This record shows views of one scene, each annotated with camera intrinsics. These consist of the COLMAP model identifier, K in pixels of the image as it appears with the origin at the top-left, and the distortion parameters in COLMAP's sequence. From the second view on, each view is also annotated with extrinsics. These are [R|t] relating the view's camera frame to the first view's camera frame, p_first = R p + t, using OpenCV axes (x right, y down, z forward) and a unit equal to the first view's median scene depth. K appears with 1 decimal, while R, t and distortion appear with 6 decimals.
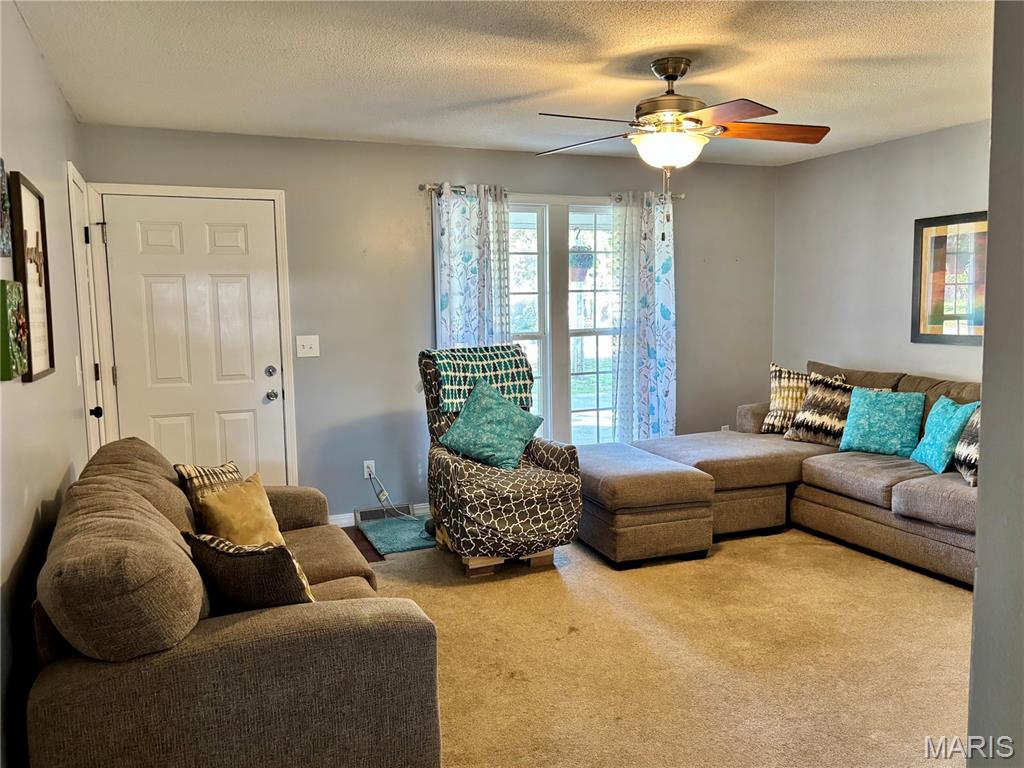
lens RADIAL K [[788.3, 0, 512.0], [0, 788.3, 384.0], [0, 0, 1]] dist [0.072064, -0.000375]
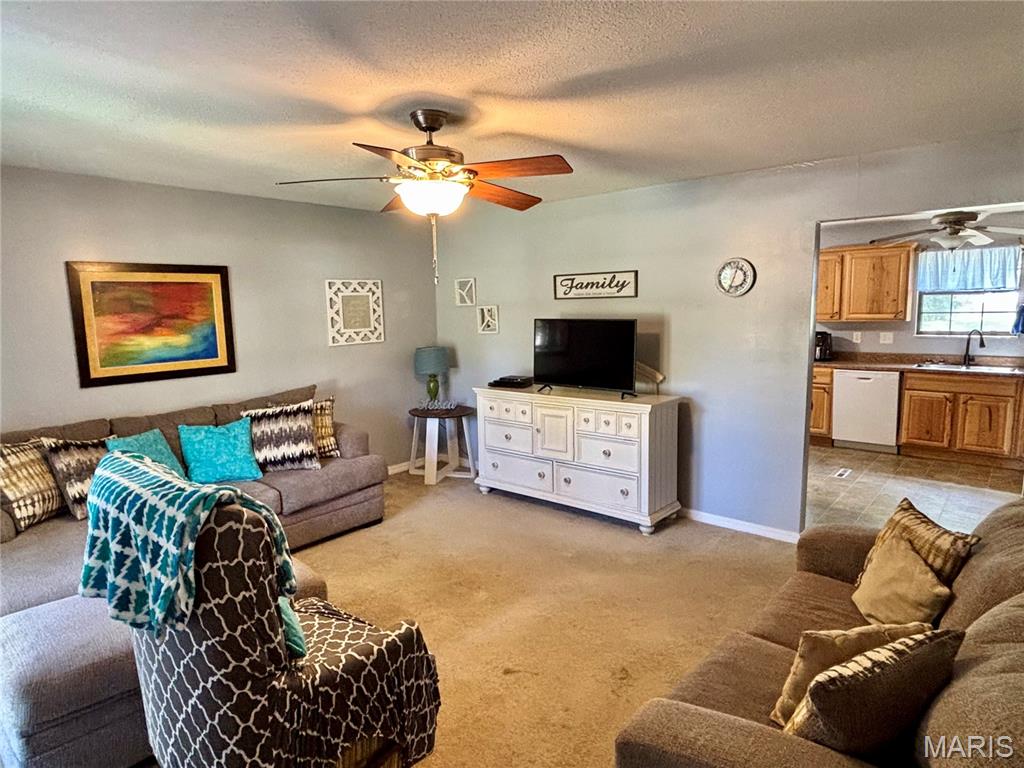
lens RADIAL K [[613.9, 0, 512.0], [0, 613.9, 384.0], [0, 0, 1]] dist [-0.003920, 0.000133]
pose [[-0.439392, -0.089081, 0.893868, -0.439146], [0.126250, 0.979070, 0.159632, -0.122917], [-0.889379, 0.182992, -0.418949, 0.955977]]
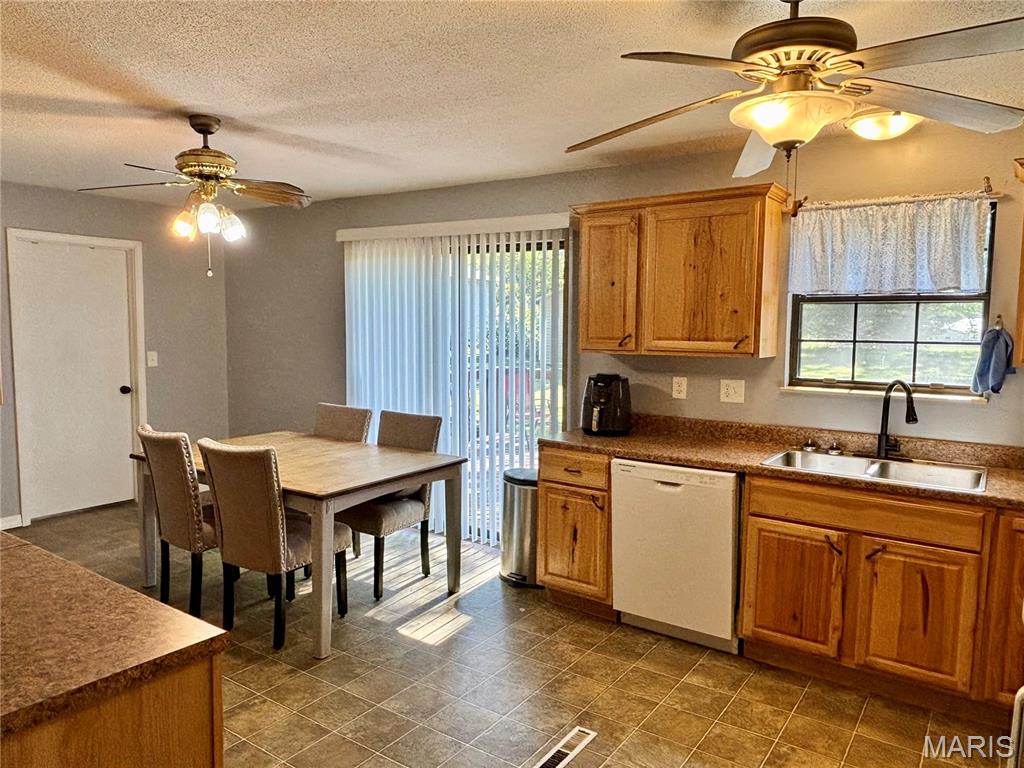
lens RADIAL K [[700.9, 0, 512.0], [0, 700.9, 384.0], [0, 0, 1]] dist [0.054491, -0.125081]
pose [[-0.517199, -0.059545, 0.853791, -0.172098], [0.095856, 0.987270, 0.126920, -0.047130], [-0.850480, 0.147484, -0.504908, 0.368856]]
